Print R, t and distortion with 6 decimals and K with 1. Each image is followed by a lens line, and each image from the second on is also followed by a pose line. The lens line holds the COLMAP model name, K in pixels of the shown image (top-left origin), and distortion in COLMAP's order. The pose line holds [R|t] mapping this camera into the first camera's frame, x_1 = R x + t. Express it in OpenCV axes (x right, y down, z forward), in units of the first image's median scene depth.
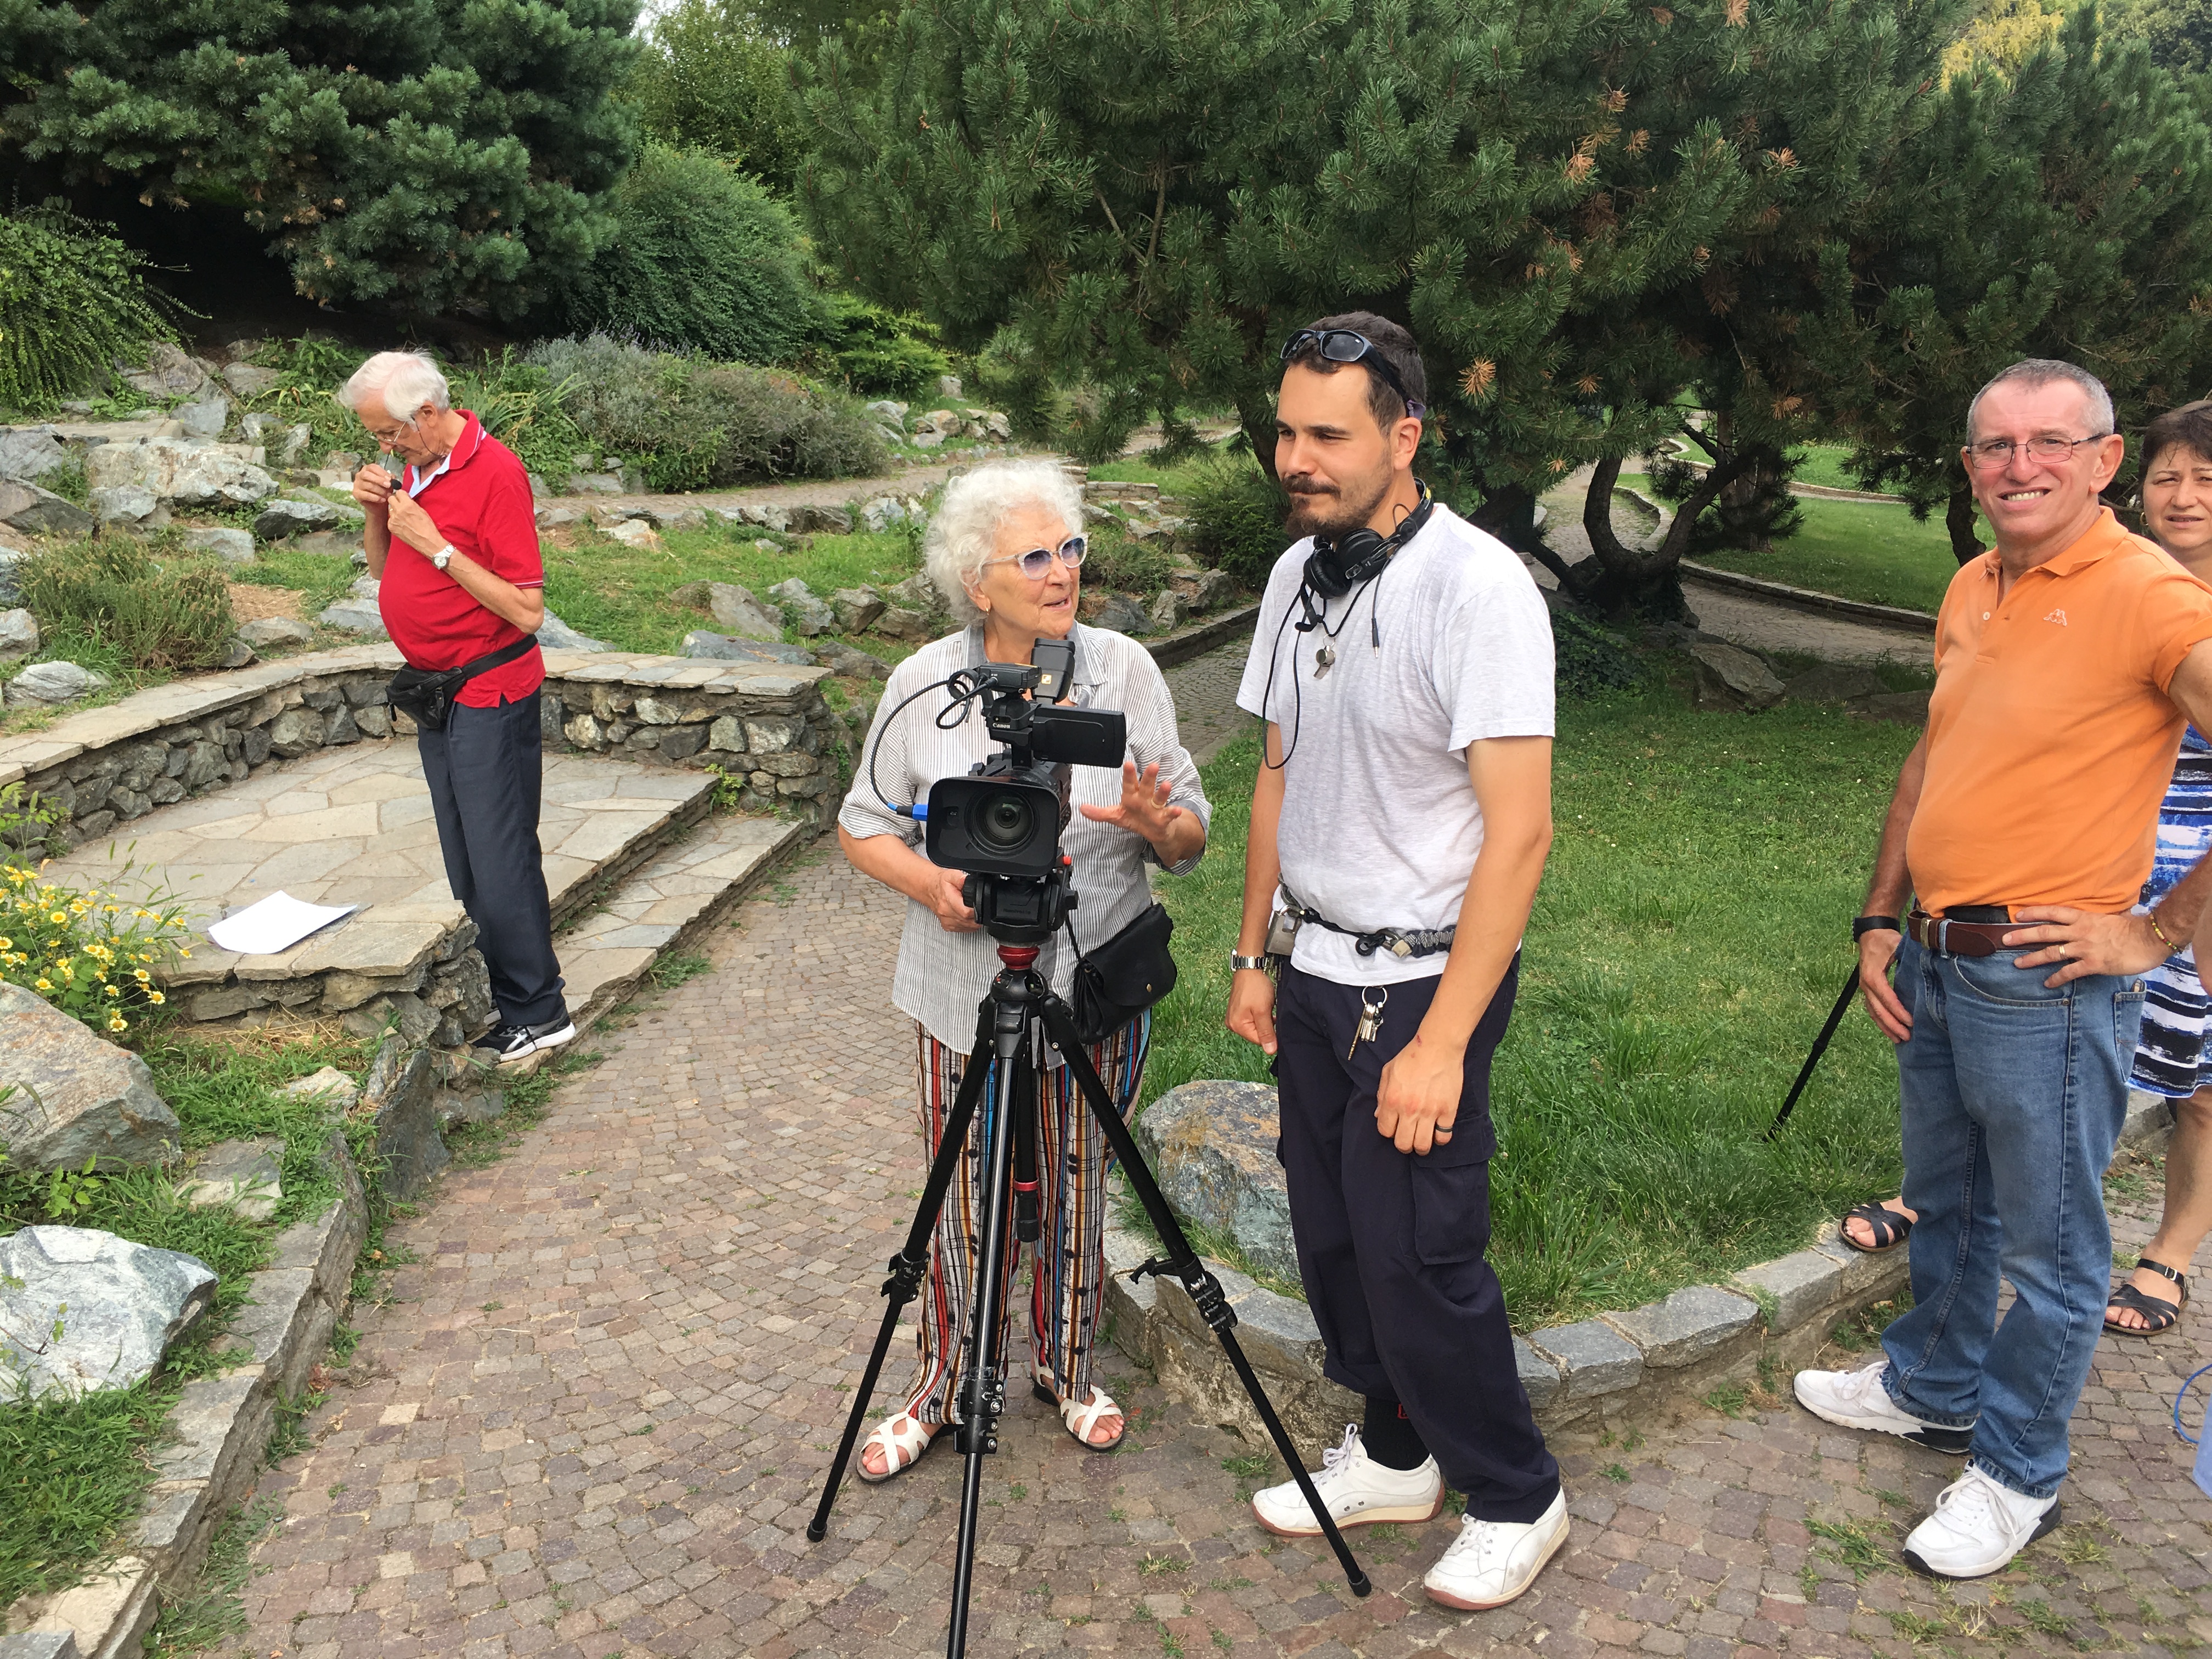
lens RADIAL K [[1886.6, 0, 1107.5], [0, 1886.6, 836.8], [0, 0, 1]] dist [0.052747, -0.078119]
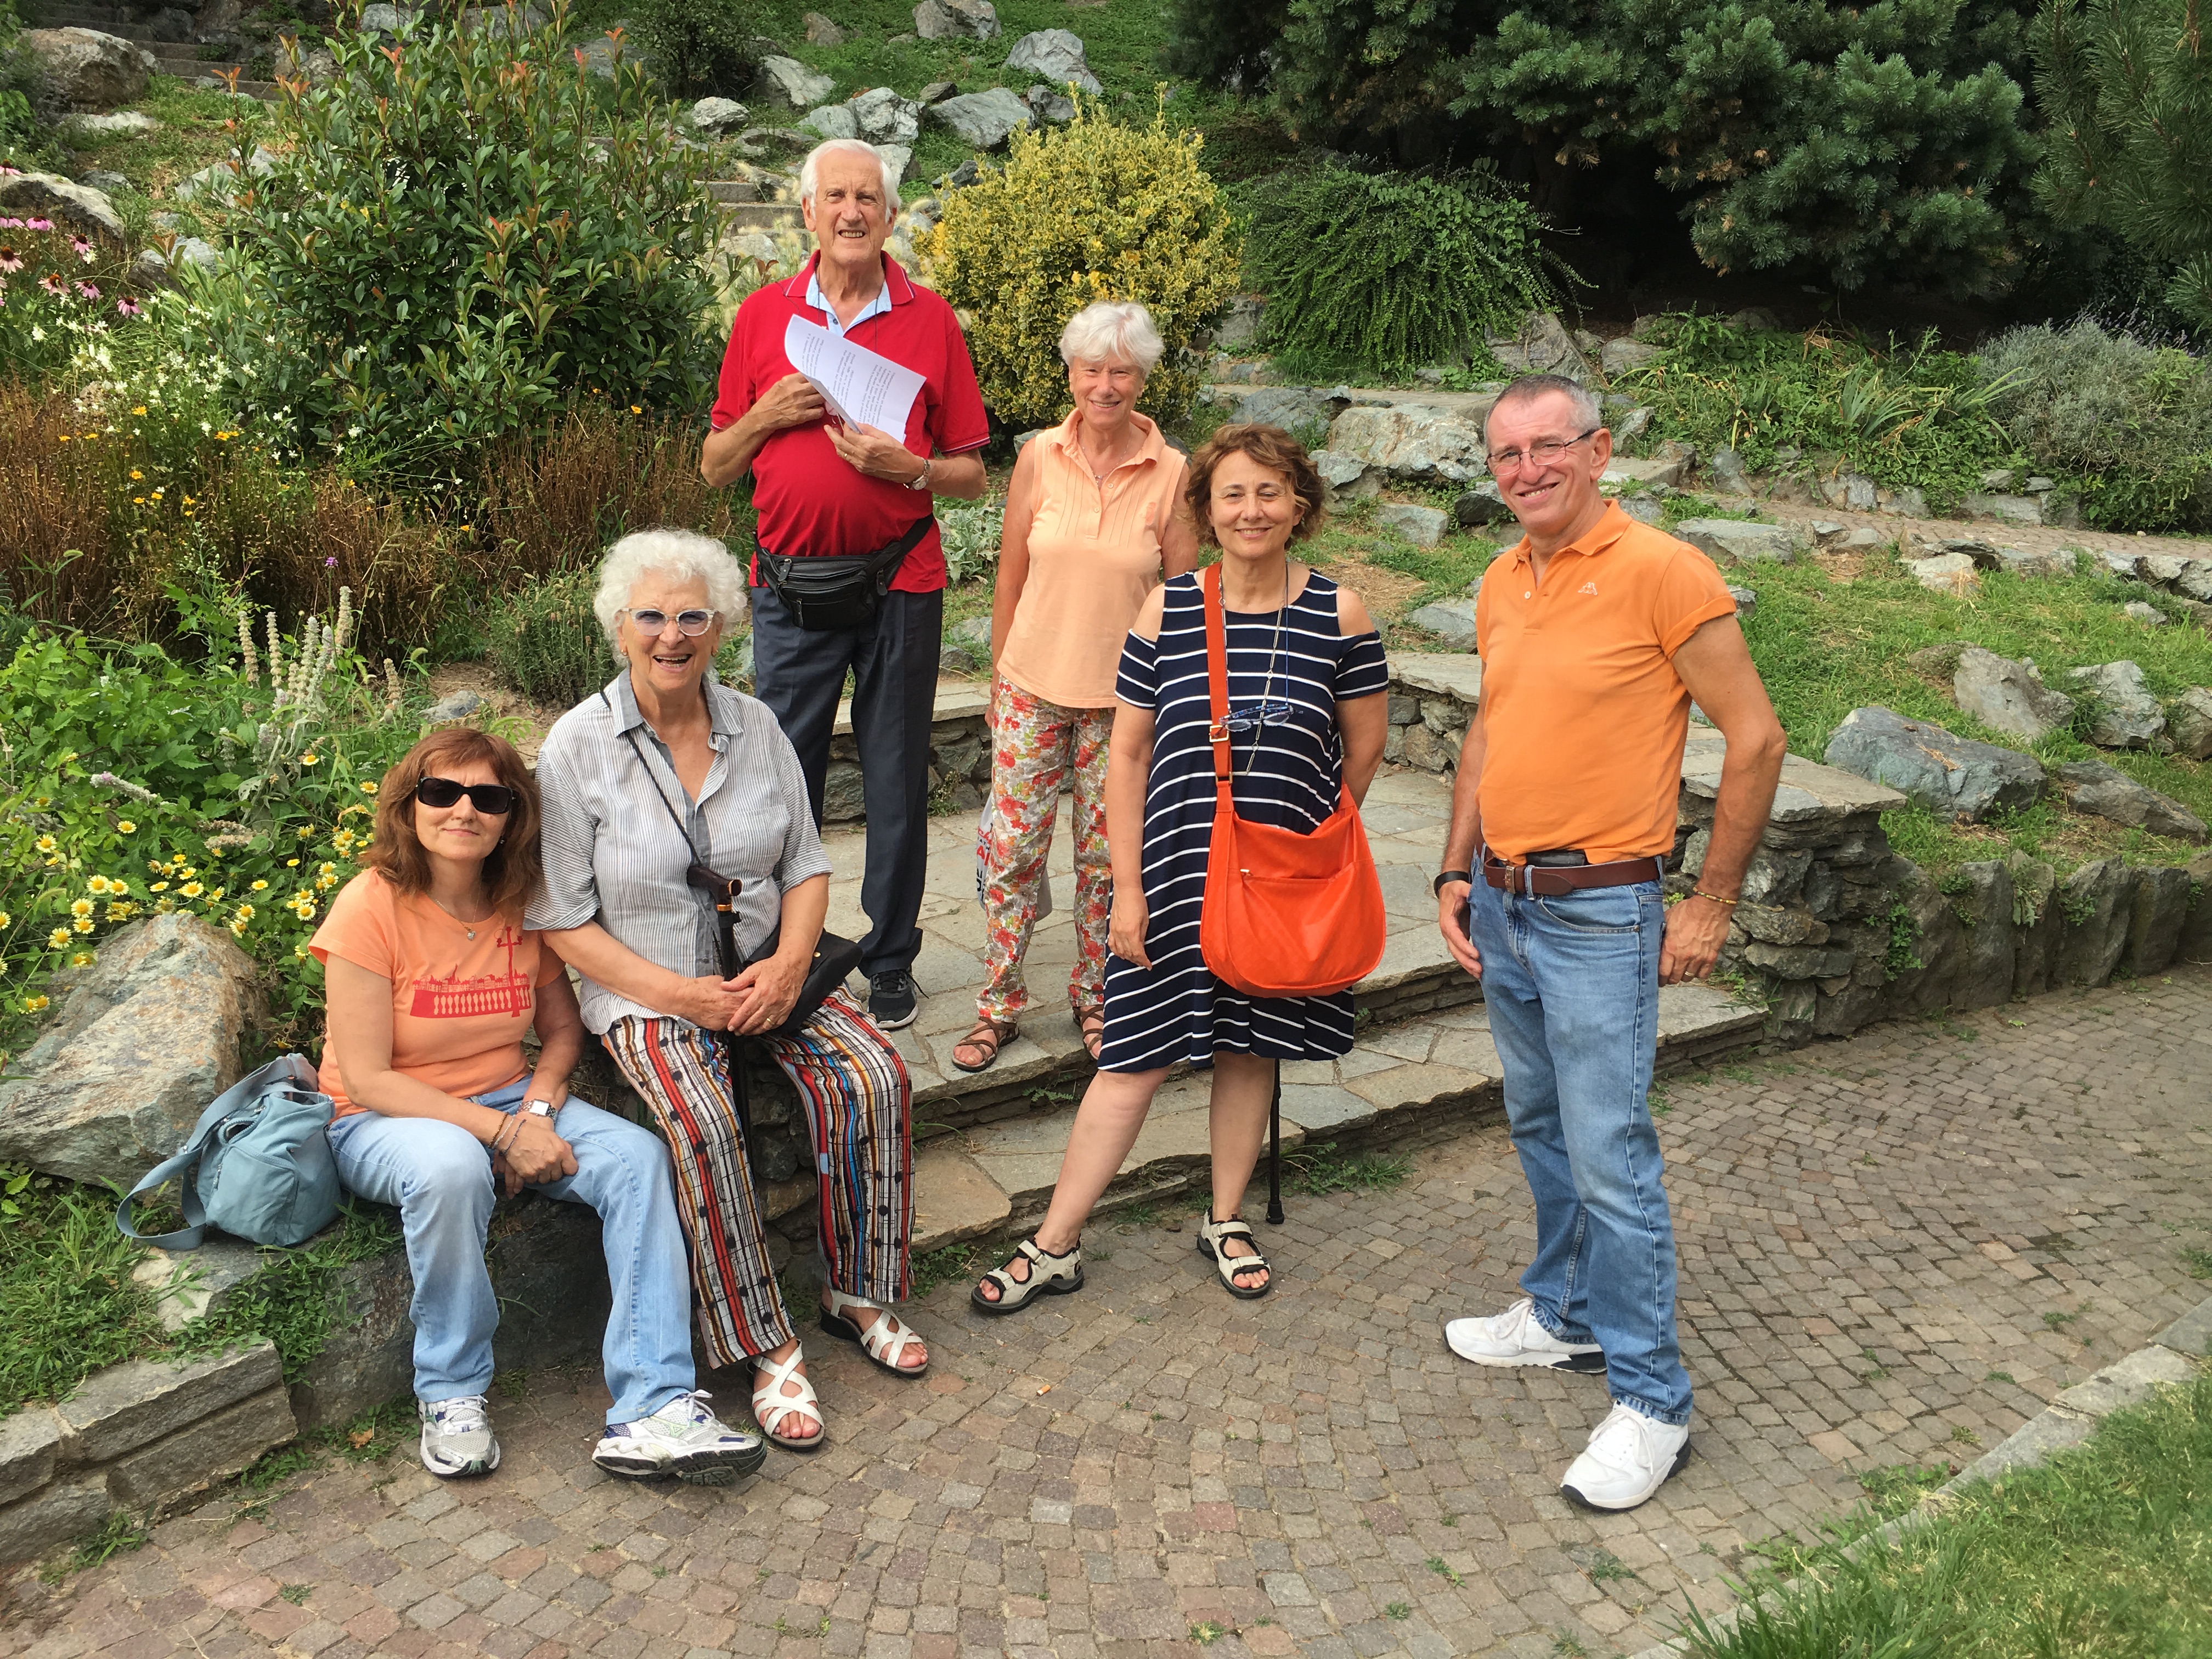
lens RADIAL K [[1886.6, 0, 1106.6], [0, 1886.6, 831.3], [0, 0, 1]] dist [0.052747, -0.078119]
pose [[0.648327, 0.223380, -0.727856, 0.099478], [-0.232370, 0.968433, 0.090233, -0.048015], [0.725036, 0.110632, 0.679768, 0.243002]]
